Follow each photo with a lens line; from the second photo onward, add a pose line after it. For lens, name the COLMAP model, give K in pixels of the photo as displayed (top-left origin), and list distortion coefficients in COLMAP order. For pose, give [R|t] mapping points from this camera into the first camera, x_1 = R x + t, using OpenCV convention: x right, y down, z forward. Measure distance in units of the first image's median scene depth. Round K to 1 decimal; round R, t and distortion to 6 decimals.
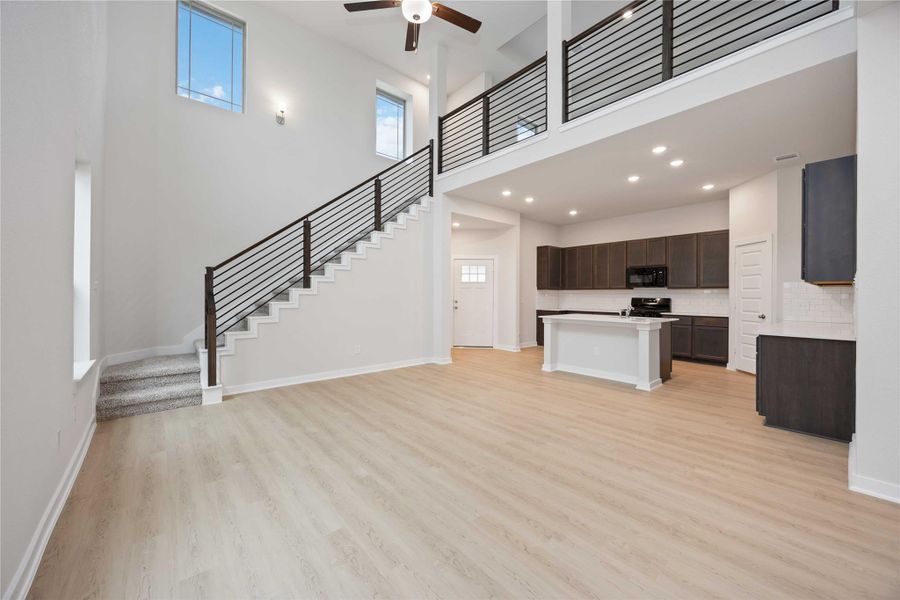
lens RADIAL K [[347.3, 0, 449.7], [0, 347.3, 295.7], [0, 0, 1]] dist [-0.000898, -0.000334]
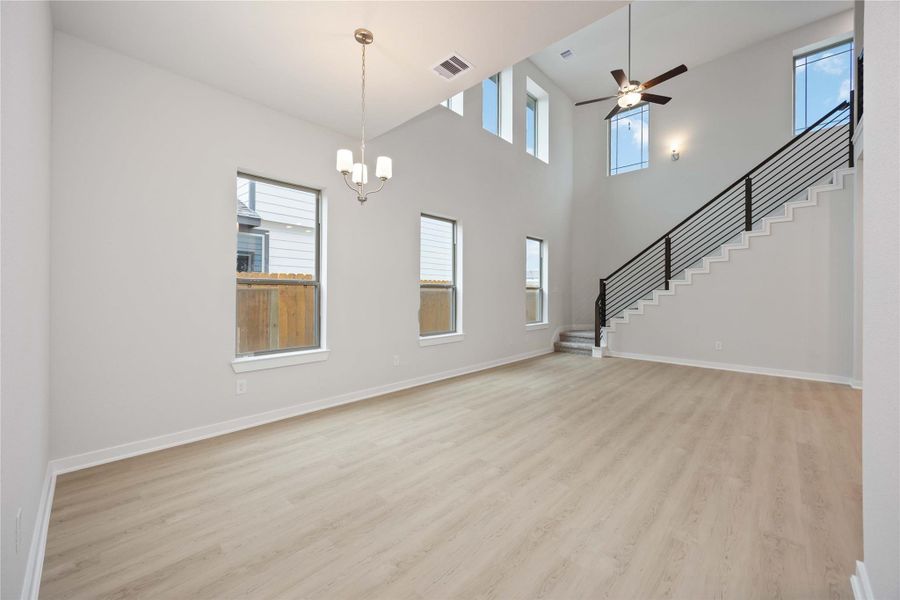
lens RADIAL K [[347.3, 0, 449.7], [0, 347.3, 295.7], [0, 0, 1]] dist [-0.000898, -0.000334]
pose [[0.107406, 0.002240, -0.994213, 1.255141], [-0.002776, 0.999994, 0.001953, -0.001567], [0.994211, 0.002550, 0.107411, 0.087938]]
